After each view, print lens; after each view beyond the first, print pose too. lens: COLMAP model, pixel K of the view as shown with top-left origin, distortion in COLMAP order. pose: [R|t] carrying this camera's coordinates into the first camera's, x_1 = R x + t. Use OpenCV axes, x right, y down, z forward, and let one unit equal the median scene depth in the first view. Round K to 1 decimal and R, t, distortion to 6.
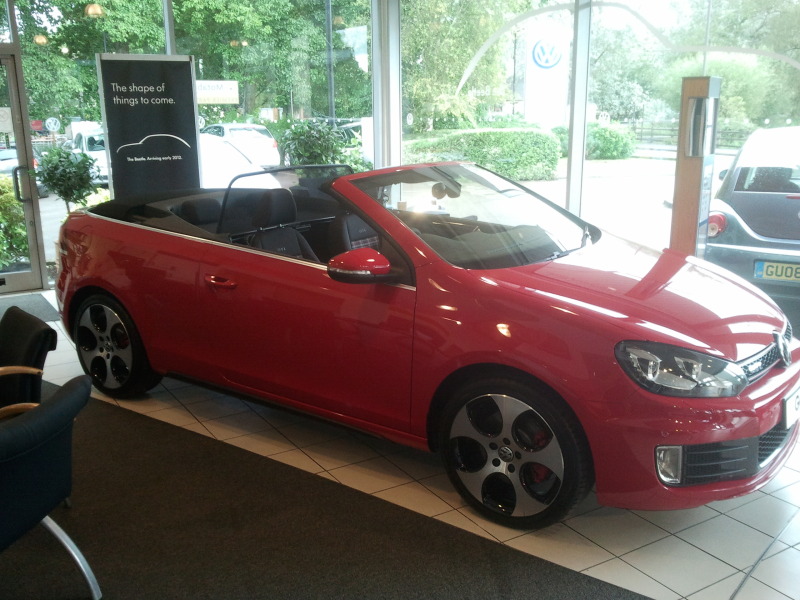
lens RADIAL K [[775.8, 0, 400.0], [0, 775.8, 300.0], [0, 0, 1]] dist [0.116687, -0.348729]
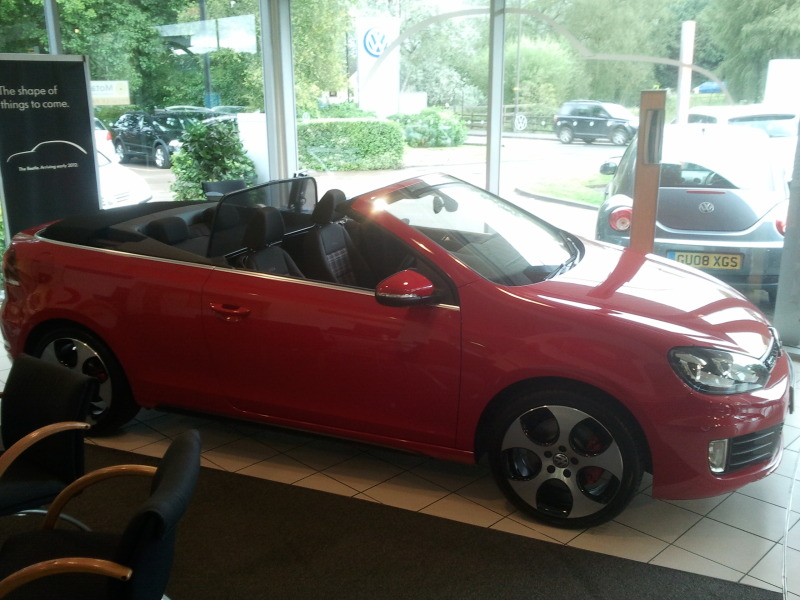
lens RADIAL K [[775.8, 0, 400.0], [0, 775.8, 300.0], [0, 0, 1]] dist [0.116687, -0.348729]
pose [[0.972895, -0.060900, 0.223085, -0.210238], [0.056632, 0.998070, 0.025488, -0.041019], [-0.224207, -0.012163, 0.974466, 0.016311]]
